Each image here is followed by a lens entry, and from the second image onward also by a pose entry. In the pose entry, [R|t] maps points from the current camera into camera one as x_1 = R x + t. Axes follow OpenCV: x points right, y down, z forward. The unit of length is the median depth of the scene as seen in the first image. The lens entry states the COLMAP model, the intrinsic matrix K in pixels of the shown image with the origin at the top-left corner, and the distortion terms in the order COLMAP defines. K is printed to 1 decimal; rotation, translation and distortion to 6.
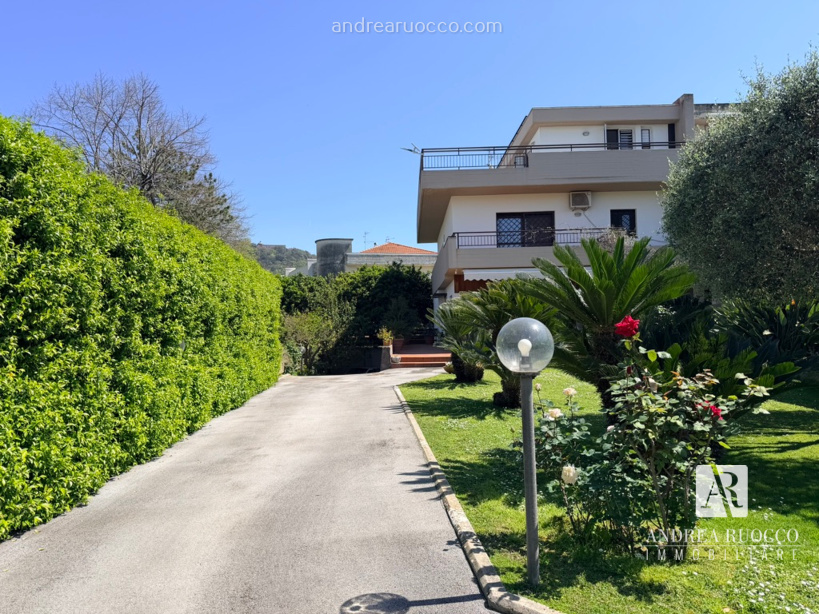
lens RADIAL K [[565.8, 0, 408.1], [0, 565.8, 307.4], [0, 0, 1]] dist [0.002328, -0.009137]
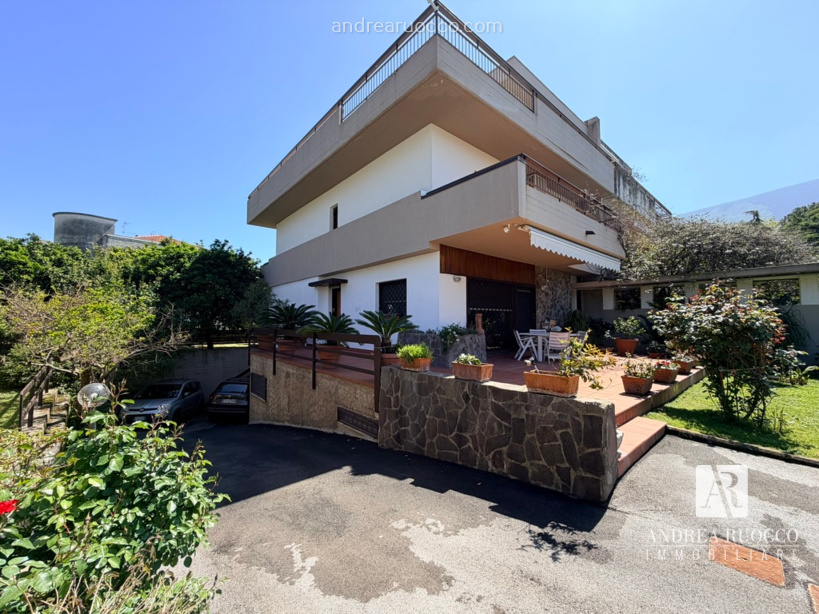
lens RADIAL K [[326.1, 0, 410.1], [0, 326.1, 305.4], [0, 0, 1]] dist [-0.012324, 0.000294]
pose [[0.753877, 0.050447, 0.655076, -0.111827], [-0.040175, 0.998722, -0.030678, 0.012829], [-0.655787, -0.003190, 0.754940, 0.482951]]
